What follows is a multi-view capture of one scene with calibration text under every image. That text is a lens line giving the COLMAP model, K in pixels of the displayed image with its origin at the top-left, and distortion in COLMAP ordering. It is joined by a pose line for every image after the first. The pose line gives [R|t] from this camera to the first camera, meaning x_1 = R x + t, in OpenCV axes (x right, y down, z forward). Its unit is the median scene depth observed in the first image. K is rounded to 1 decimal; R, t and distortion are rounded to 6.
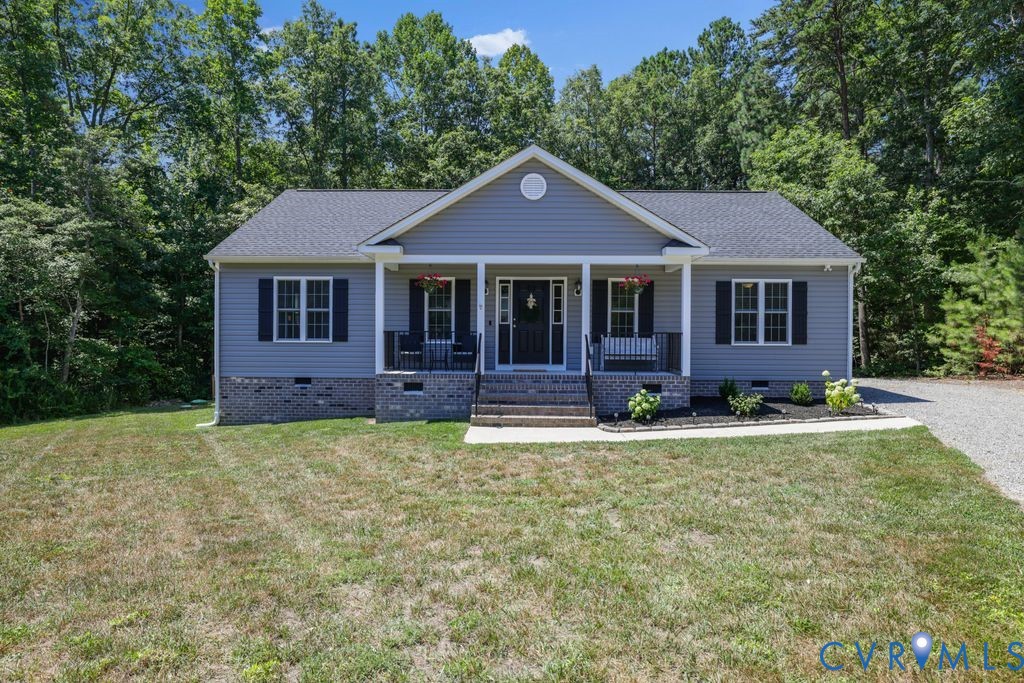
lens RADIAL K [[442.2, 0, 509.0], [0, 442.2, 333.1], [0, 0, 1]] dist [-0.001016, 0.000149]
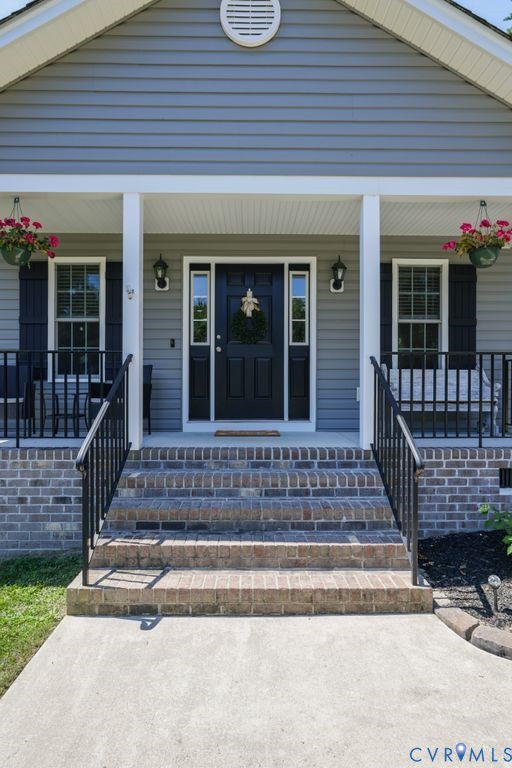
lens RADIAL K [[366.1, 0, 249.1], [0, 366.1, 382.4], [0, 0, 1]] dist [-0.002210, -0.000277]
pose [[0.999567, -0.004422, 0.029096, 0.036791], [0.004541, 0.999982, -0.004036, 0.026629], [-0.029077, 0.004167, 0.999568, 0.564976]]
